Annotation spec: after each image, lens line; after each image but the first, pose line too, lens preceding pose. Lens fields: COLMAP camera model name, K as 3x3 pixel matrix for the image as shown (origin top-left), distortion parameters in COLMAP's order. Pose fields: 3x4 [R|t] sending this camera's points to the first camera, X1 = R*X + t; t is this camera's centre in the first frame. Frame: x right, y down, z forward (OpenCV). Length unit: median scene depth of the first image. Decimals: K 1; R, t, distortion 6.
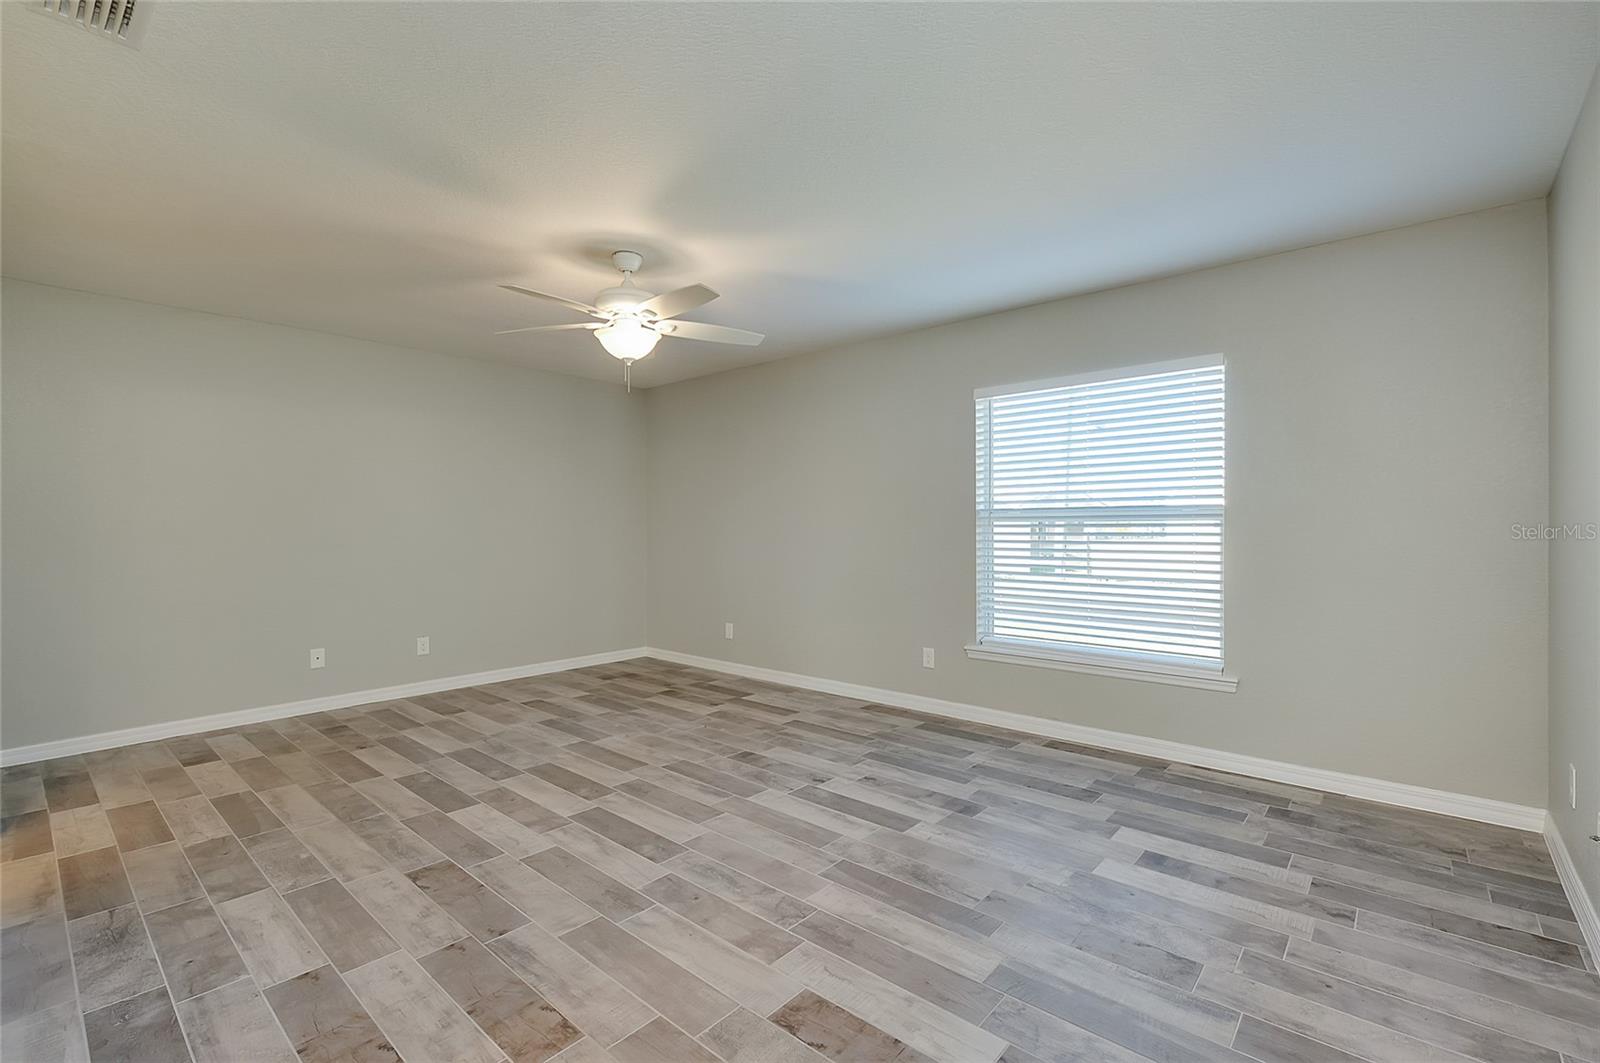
lens RADIAL K [[700.4, 0, 812.3], [0, 700.4, 523.5], [0, 0, 1]] dist [-0.006848, 0.000620]
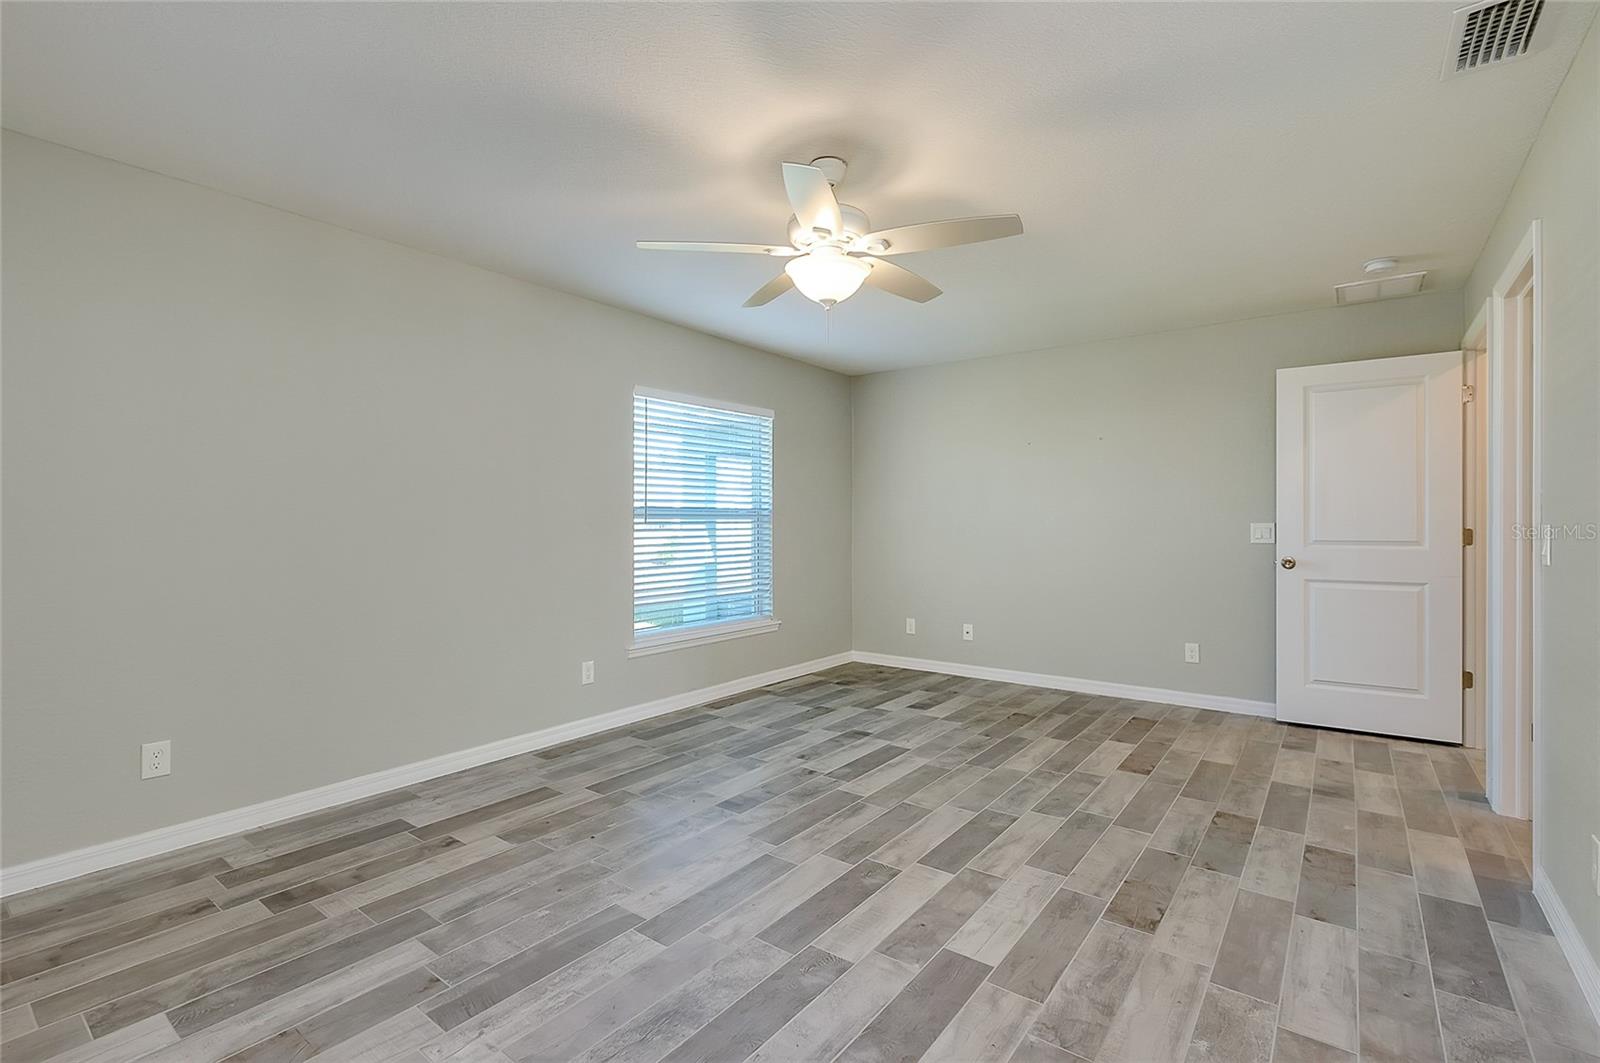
lens RADIAL K [[725.3, 0, 802.8], [0, 725.3, 528.9], [0, 0, 1]] dist [-0.004155, 0.000328]
pose [[-0.058786, -0.007460, 0.998243, -1.120225], [-0.001859, 0.999971, 0.007364, 0.005456], [-0.998269, -0.001423, -0.058798, 1.156056]]
